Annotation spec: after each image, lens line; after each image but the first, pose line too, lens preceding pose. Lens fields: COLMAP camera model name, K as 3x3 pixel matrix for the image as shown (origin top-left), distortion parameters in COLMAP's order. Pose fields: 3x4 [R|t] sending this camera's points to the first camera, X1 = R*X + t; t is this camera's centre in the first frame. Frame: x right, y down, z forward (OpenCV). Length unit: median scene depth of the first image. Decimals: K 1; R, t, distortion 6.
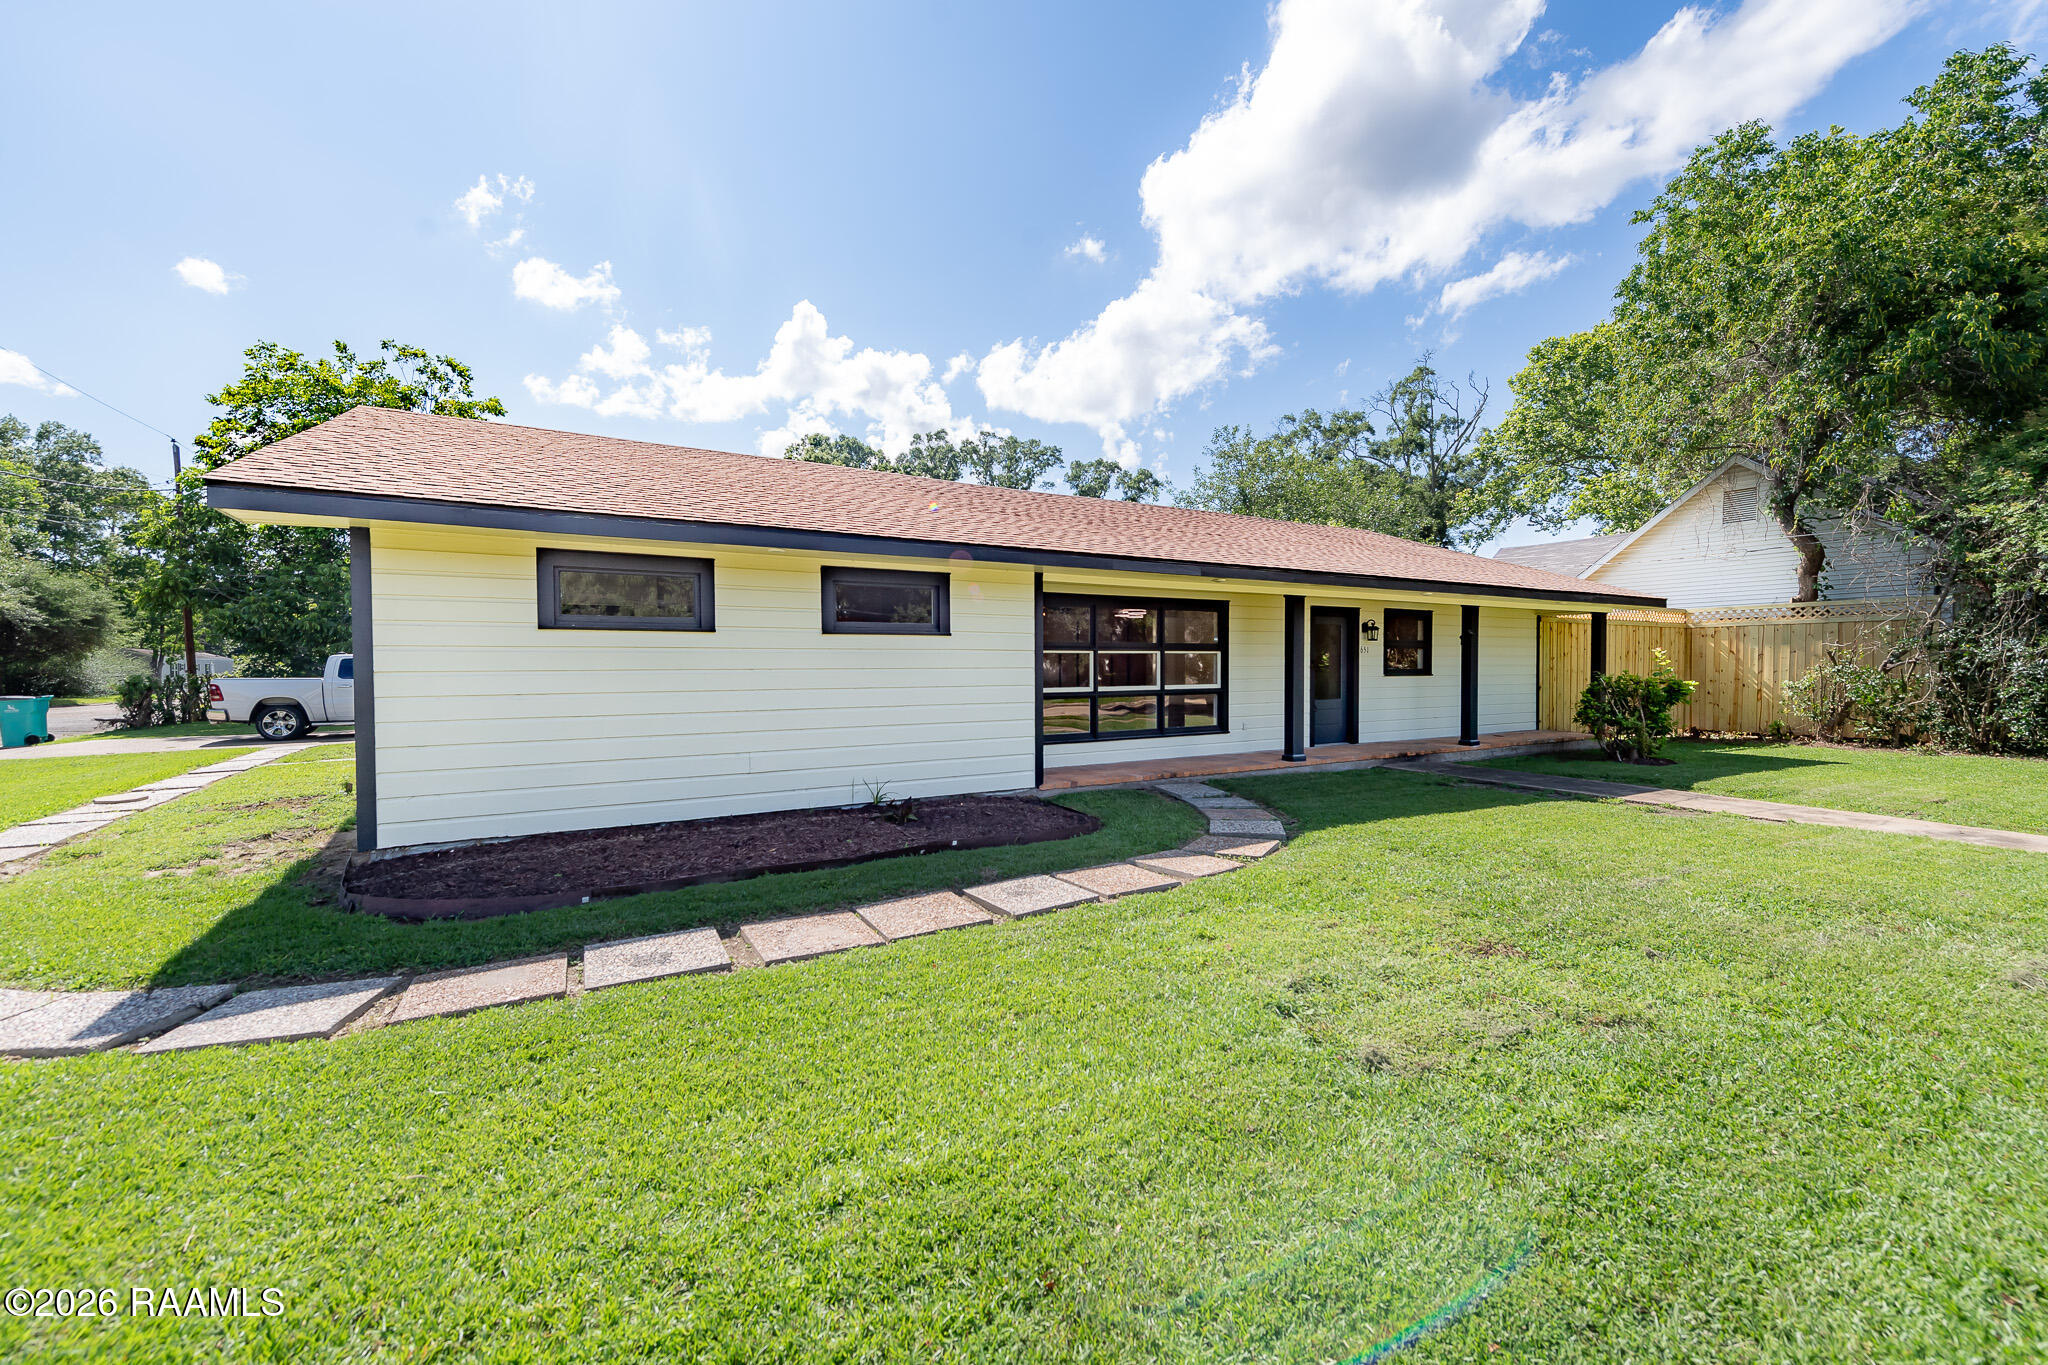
lens RADIAL K [[820.4, 0, 1023.8], [0, 820.4, 732.4], [0, 0, 1]] dist [0.009931, -0.000119]
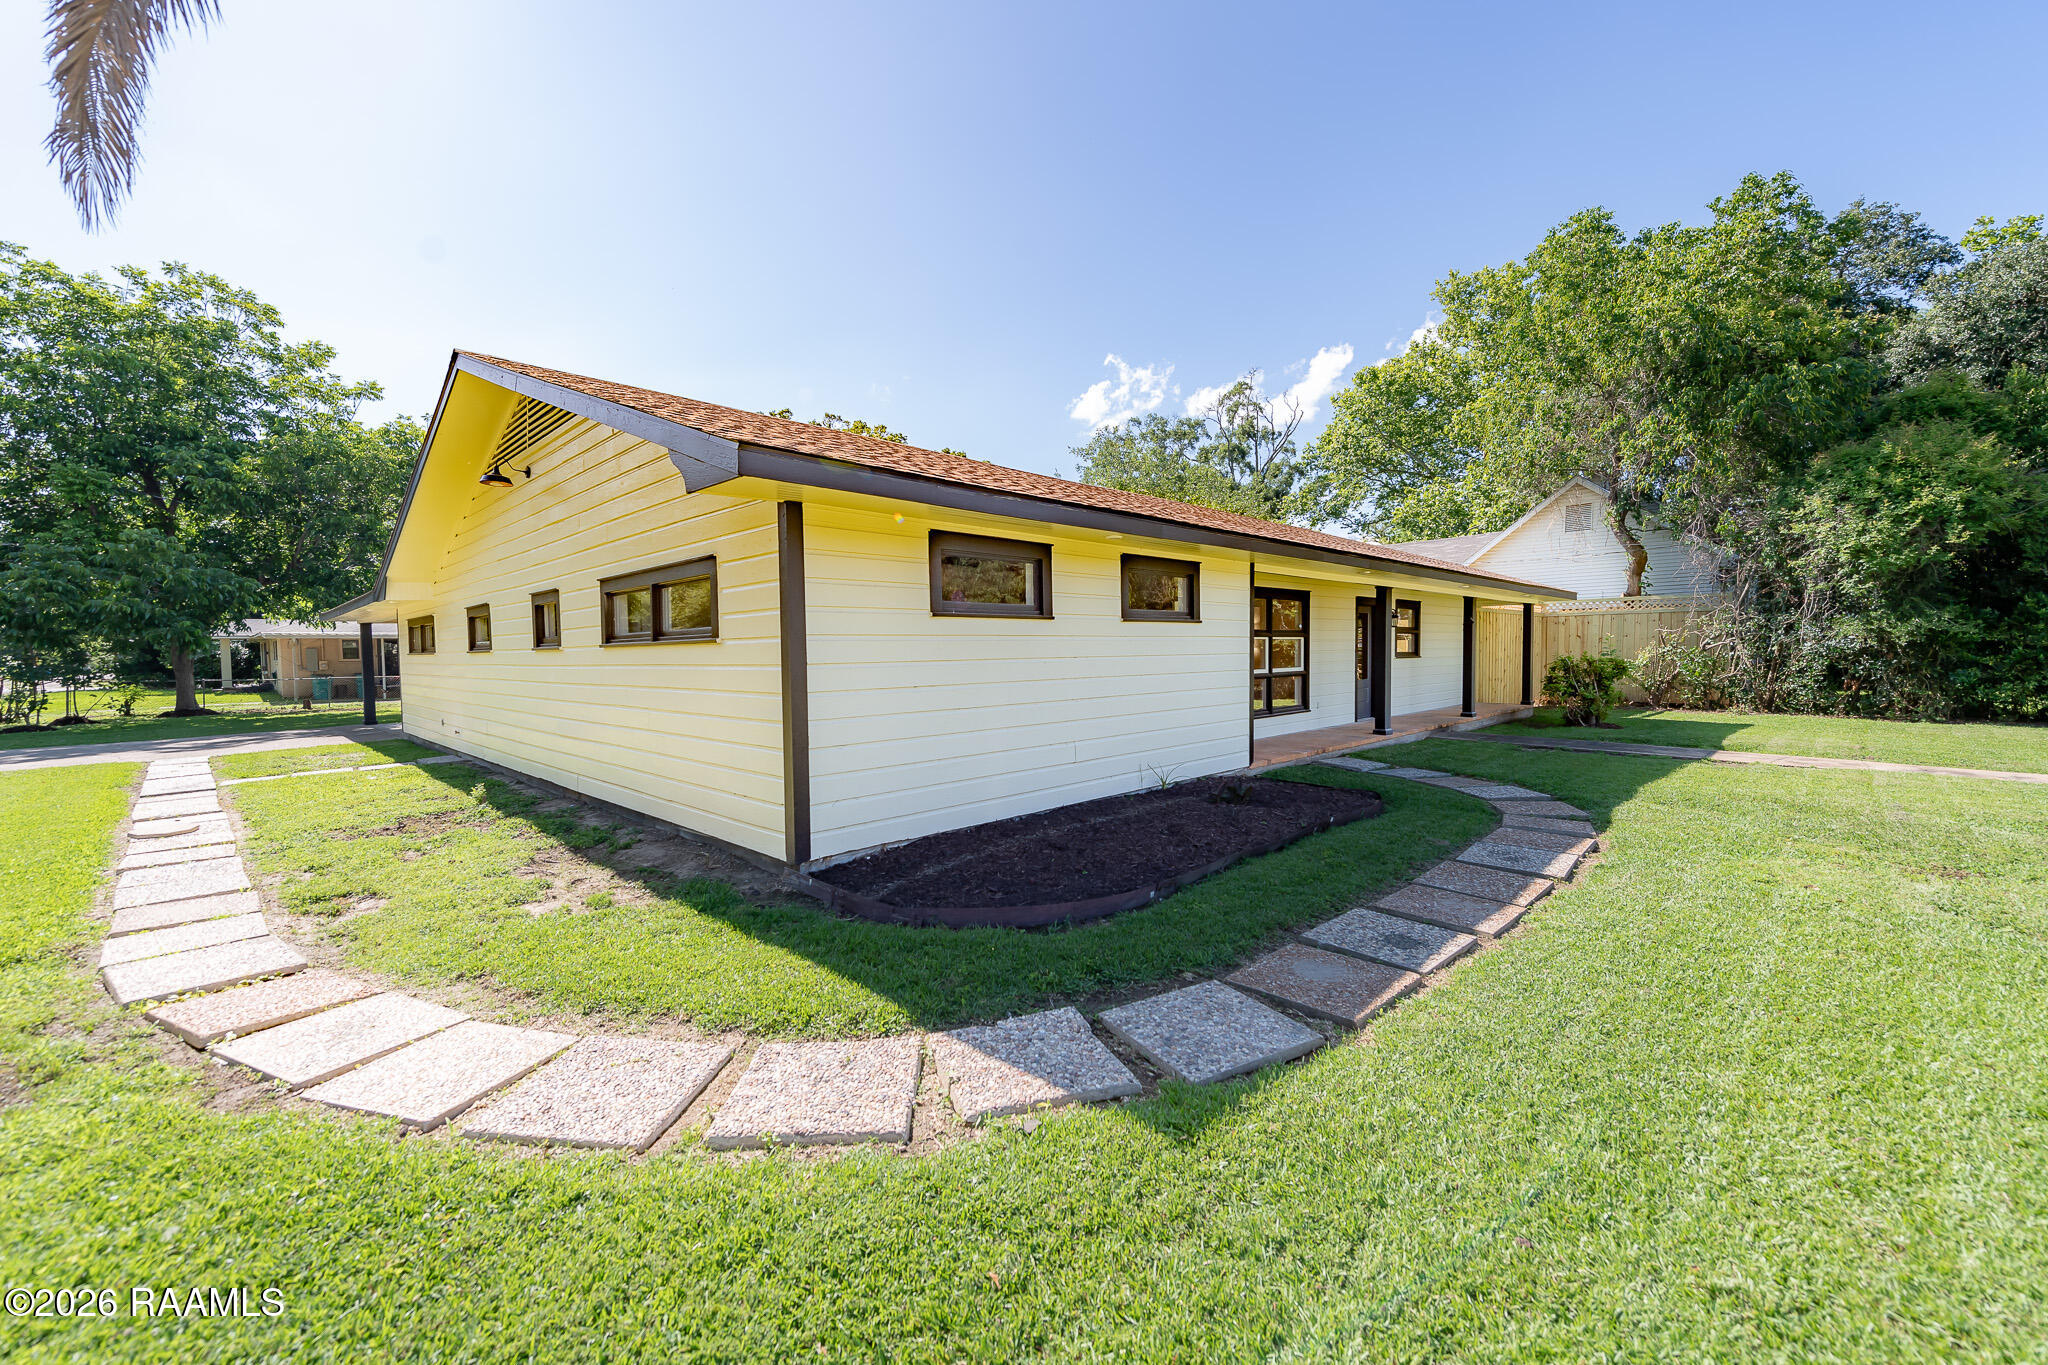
lens RADIAL K [[810.9, 0, 1023.7], [0, 810.9, 715.5], [0, 0, 1]] dist [0.014543, -0.000001]
pose [[0.968786, -0.027448, 0.246375, -0.258402], [0.028496, 0.999594, -0.000690, -0.003217], [-0.246256, 0.007689, 0.969174, 0.031616]]
